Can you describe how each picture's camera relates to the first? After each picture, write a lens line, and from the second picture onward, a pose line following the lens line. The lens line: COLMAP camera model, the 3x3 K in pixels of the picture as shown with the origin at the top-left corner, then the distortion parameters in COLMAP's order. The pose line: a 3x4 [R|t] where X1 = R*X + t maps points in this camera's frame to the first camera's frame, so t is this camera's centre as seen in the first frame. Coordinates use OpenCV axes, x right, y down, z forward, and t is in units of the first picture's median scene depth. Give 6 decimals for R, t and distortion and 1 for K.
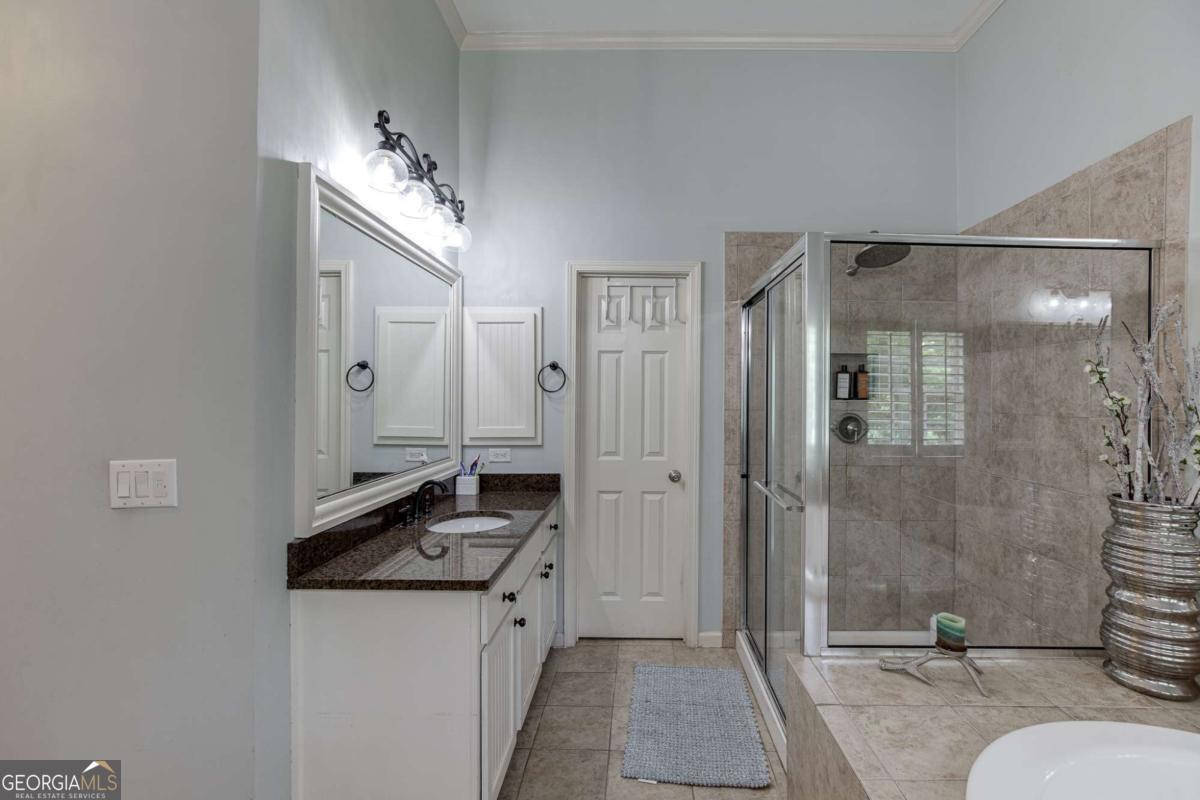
lens RADIAL K [[549.5, 0, 604.6], [0, 549.5, 394.2], [0, 0, 1]] dist [-0.000070, 0.000997]
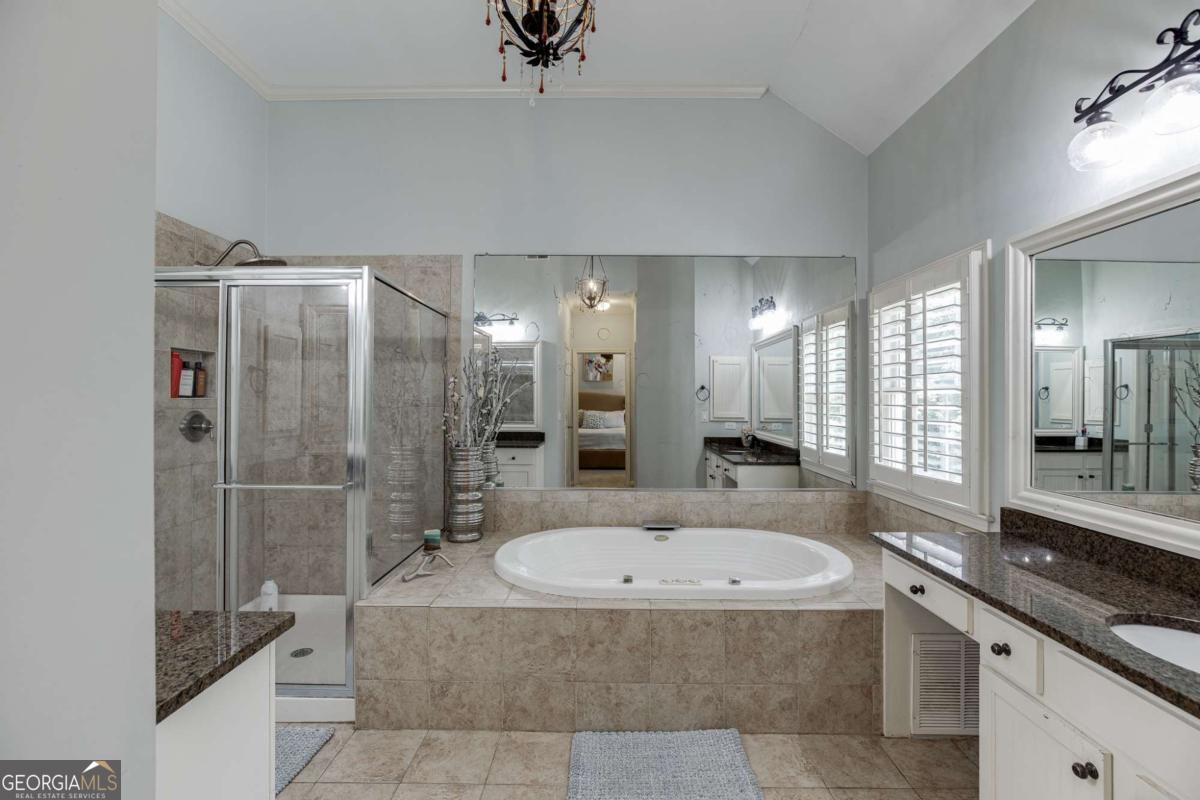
lens RADIAL K [[549.5, 0, 602.2], [0, 549.5, 399.3], [0, 0, 1]] dist [-0.000070, 0.000997]
pose [[-0.007301, -0.004869, 0.999961, -0.938815], [-0.002541, 0.999985, 0.004851, 0.012311], [-0.999970, -0.002505, -0.007313, 0.489139]]
